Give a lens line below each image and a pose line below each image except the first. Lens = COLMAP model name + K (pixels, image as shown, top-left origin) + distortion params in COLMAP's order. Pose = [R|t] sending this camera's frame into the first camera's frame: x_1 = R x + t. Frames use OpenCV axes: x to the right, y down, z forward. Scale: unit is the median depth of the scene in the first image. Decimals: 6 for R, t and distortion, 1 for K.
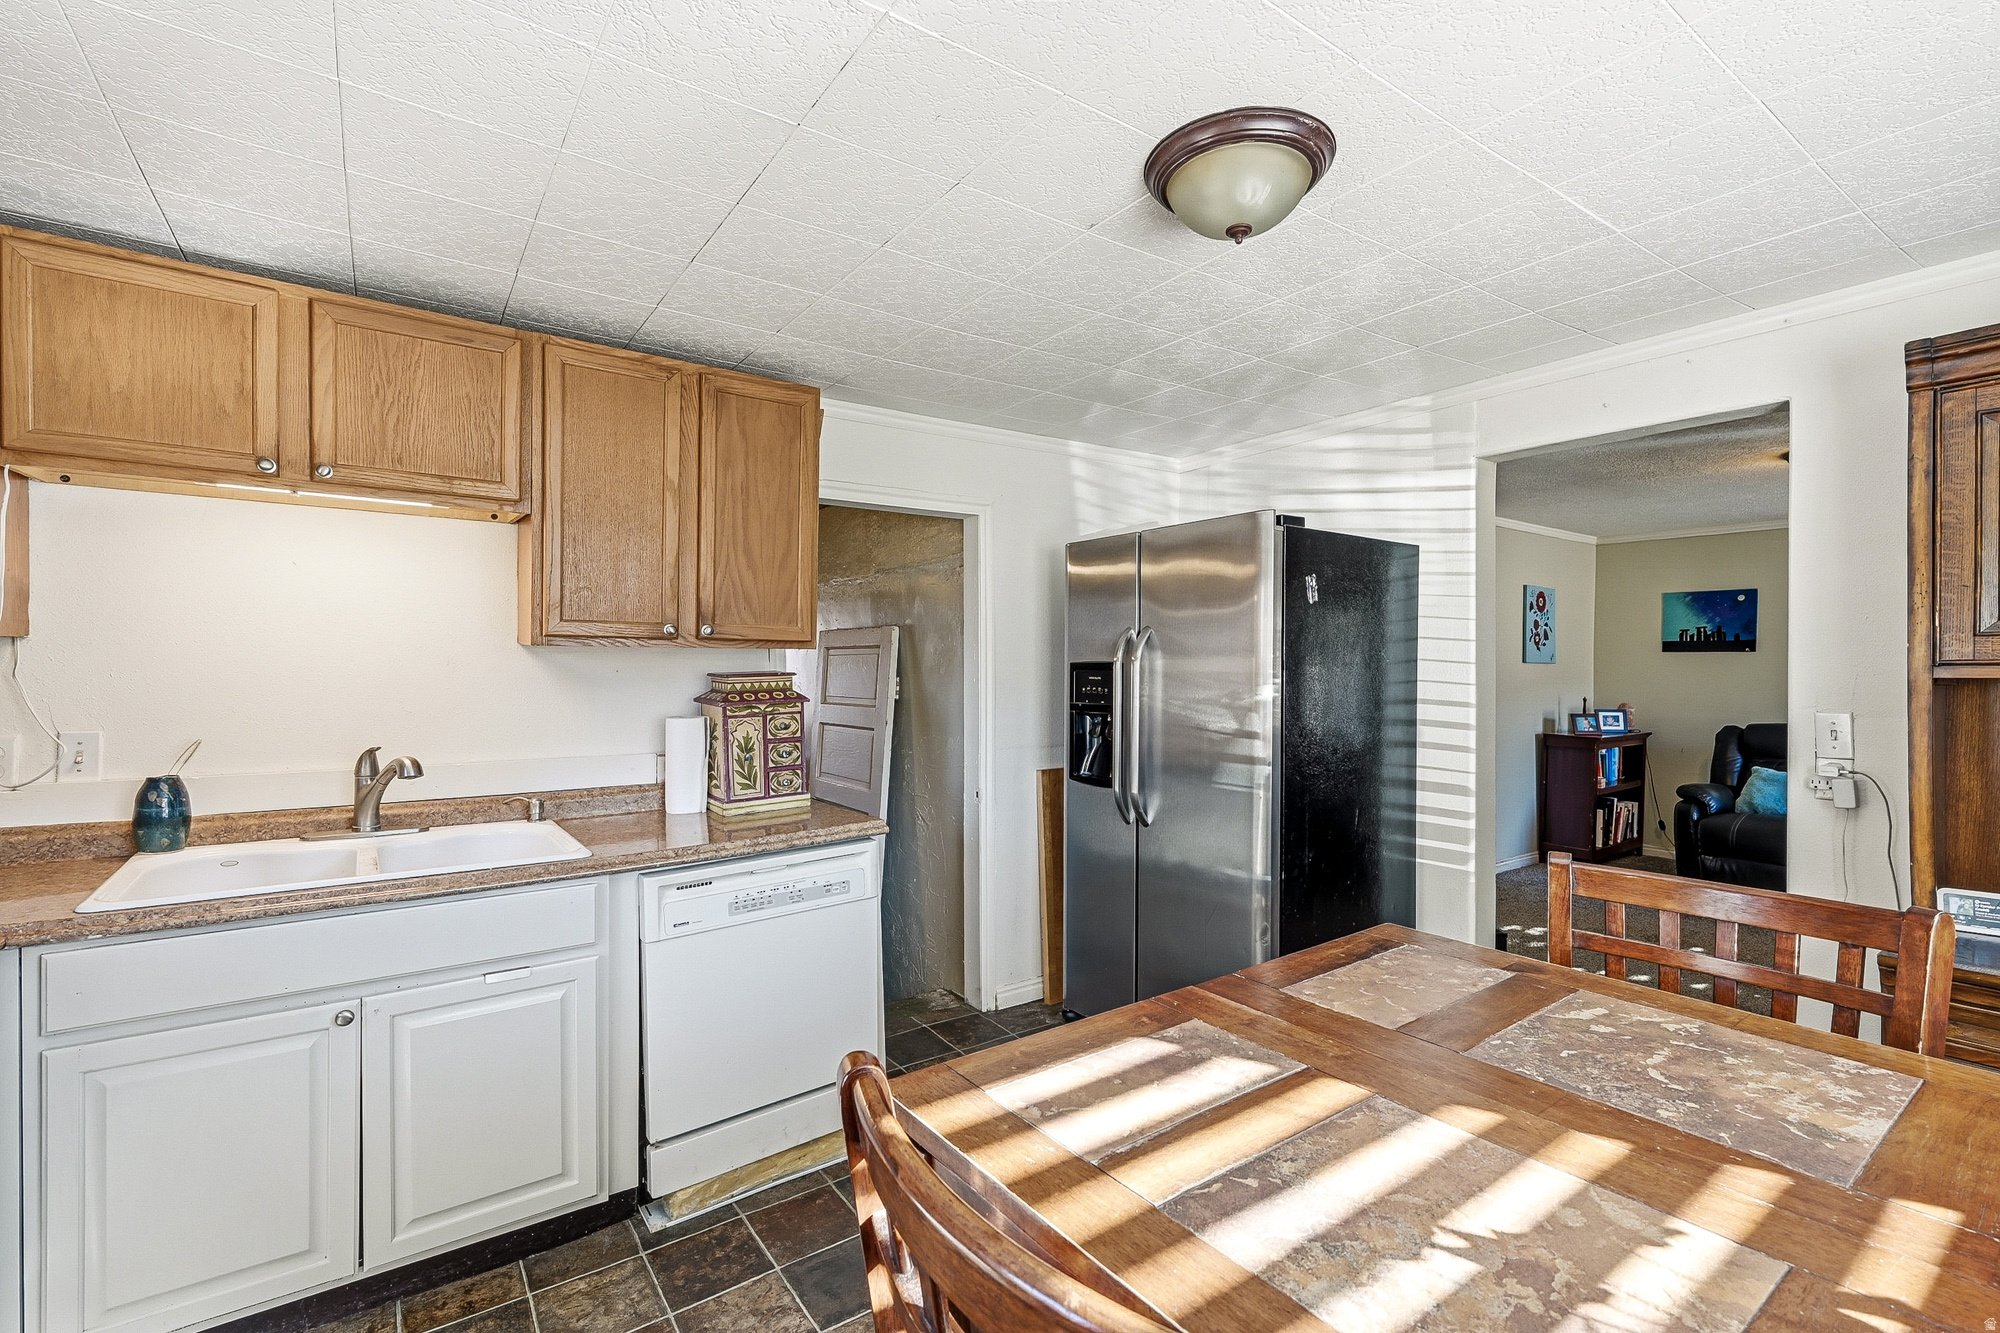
lens RADIAL K [[884.1, 0, 1000.0], [0, 884.1, 666.5], [0, 0, 1]] dist [0.000444, -0.000029]
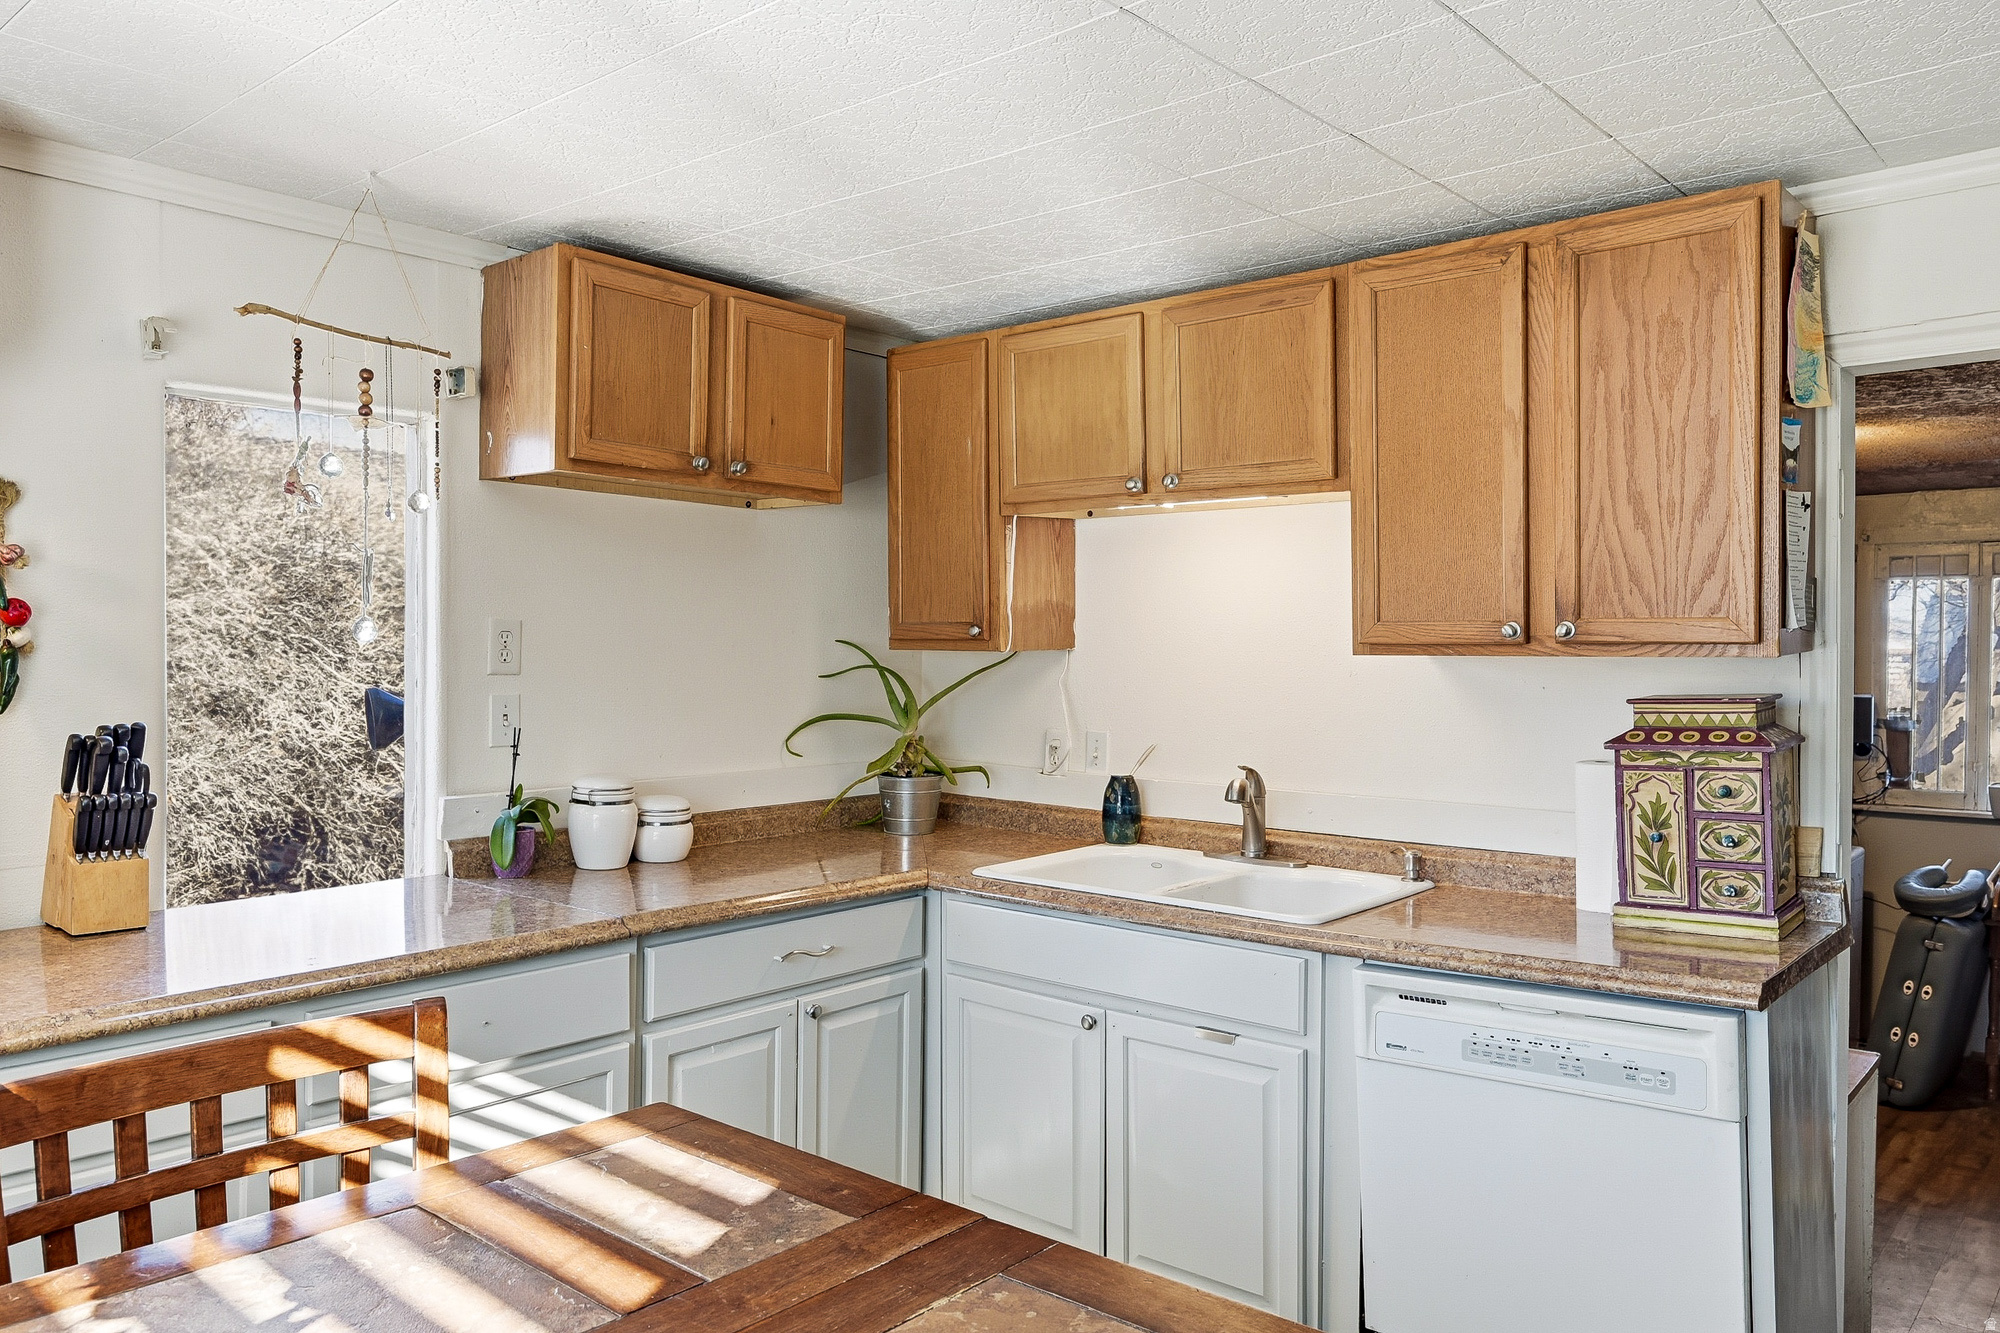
lens RADIAL K [[1403.7, 0, 1000.0], [0, 1403.7, 666.5], [0, 0, 1]] dist [-0.009303, 0.003122]
pose [[0.230185, 0.012844, -0.973062, 0.532147], [-0.000766, 0.999915, 0.013017, -0.025375], [0.973147, -0.002251, 0.230176, 0.336862]]
